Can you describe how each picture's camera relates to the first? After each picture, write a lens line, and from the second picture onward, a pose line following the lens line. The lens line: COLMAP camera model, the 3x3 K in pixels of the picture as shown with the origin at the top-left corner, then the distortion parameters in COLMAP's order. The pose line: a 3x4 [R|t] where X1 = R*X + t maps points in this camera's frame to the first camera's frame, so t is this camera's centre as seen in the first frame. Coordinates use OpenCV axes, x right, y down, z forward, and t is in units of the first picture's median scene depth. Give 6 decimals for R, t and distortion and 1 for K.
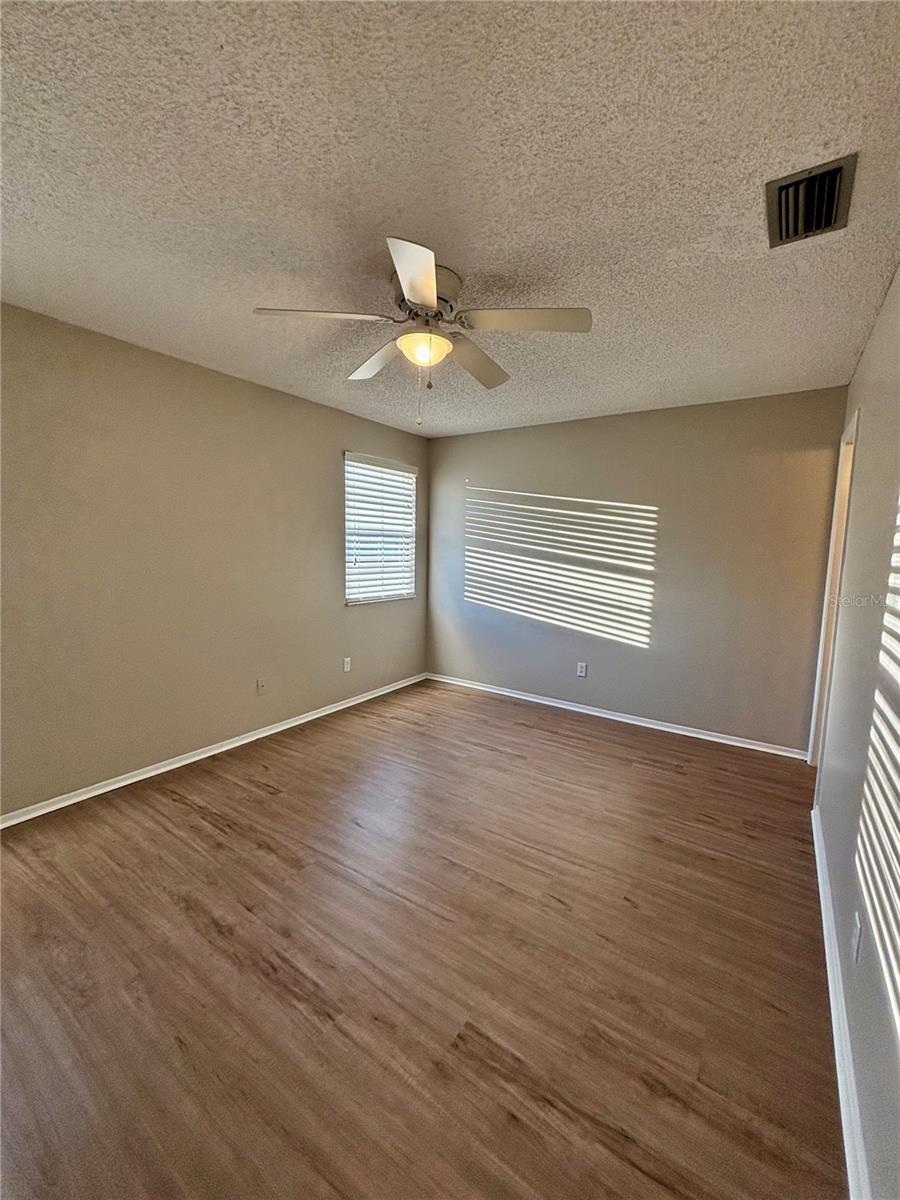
lens RADIAL K [[483.2, 0, 456.8], [0, 483.2, 601.0], [0, 0, 1]] dist [0.001769, -0.000047]
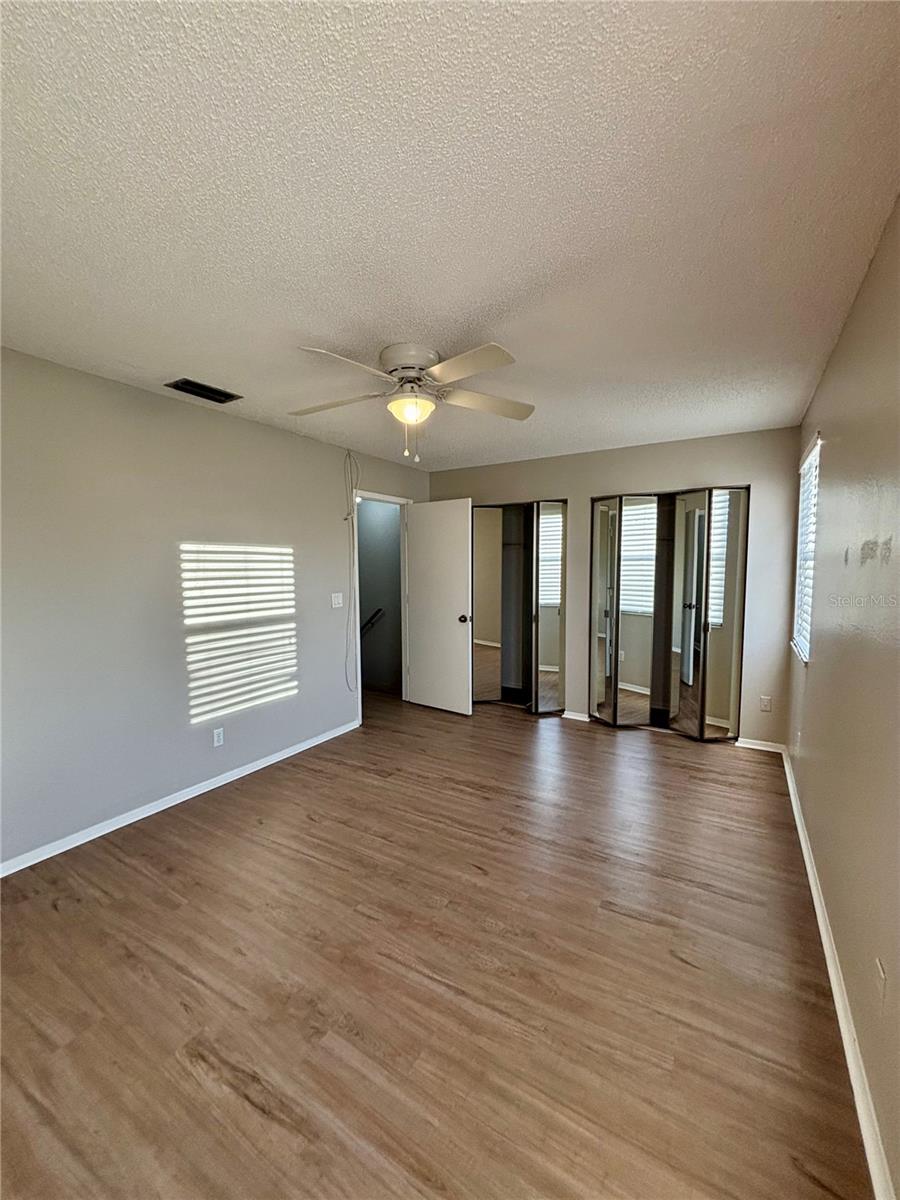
lens RADIAL K [[483.2, 0, 456.8], [0, 483.2, 601.0], [0, 0, 1]] dist [0.001769, -0.000047]
pose [[-0.998076, -0.016296, -0.059815, -0.112599], [-0.027223, 0.982037, 0.186712, -0.276639], [0.055698, 0.187981, -0.980592, 2.166635]]
